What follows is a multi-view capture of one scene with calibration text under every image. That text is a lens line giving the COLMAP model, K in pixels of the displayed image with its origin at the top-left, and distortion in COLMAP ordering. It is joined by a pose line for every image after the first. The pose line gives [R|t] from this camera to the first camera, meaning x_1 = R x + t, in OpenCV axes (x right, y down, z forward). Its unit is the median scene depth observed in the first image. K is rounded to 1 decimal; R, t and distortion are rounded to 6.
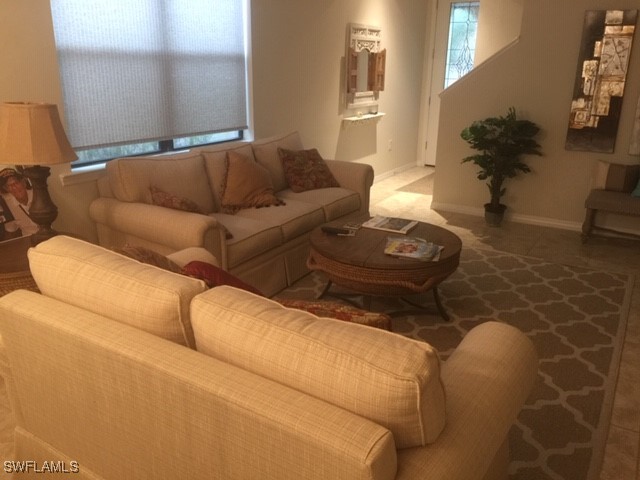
lens RADIAL K [[546.3, 0, 320.1], [0, 546.3, 242.0], [0, 0, 1]] dist [0.060642, -0.074709]
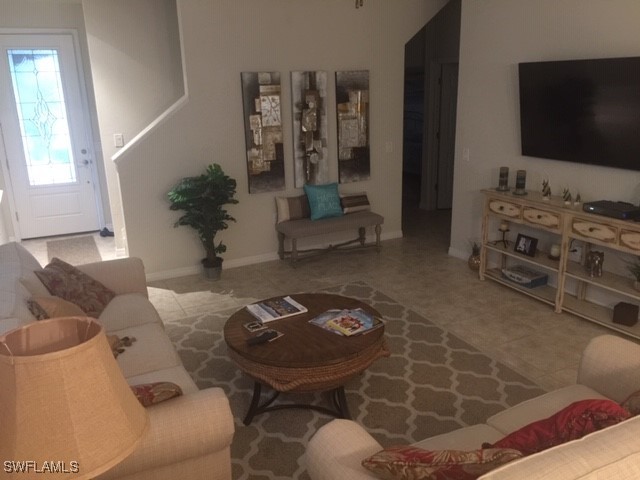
lens RADIAL K [[546.3, 0, 319.2], [0, 546.3, 237.6], [0, 0, 1]] dist [0.060642, -0.074709]
pose [[0.509575, -0.257434, 0.821012, -0.436957], [0.294150, 0.948823, 0.114940, -0.179785], [-0.808585, 0.182930, 0.559221, 0.306263]]
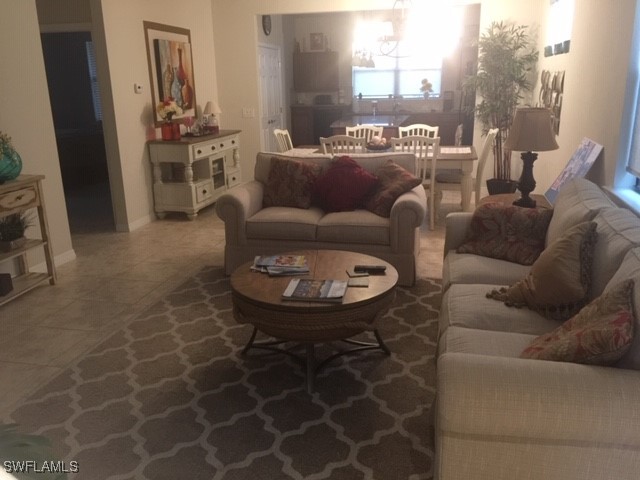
lens RADIAL K [[546.3, 0, 321.8], [0, 546.3, 242.4], [0, 0, 1]] dist [0.060642, -0.074709]
pose [[-0.943905, 0.098886, -0.315064, 0.277980], [-0.093298, 0.835375, 0.541704, -0.387831], [0.316763, 0.540712, -0.779289, 1.208318]]
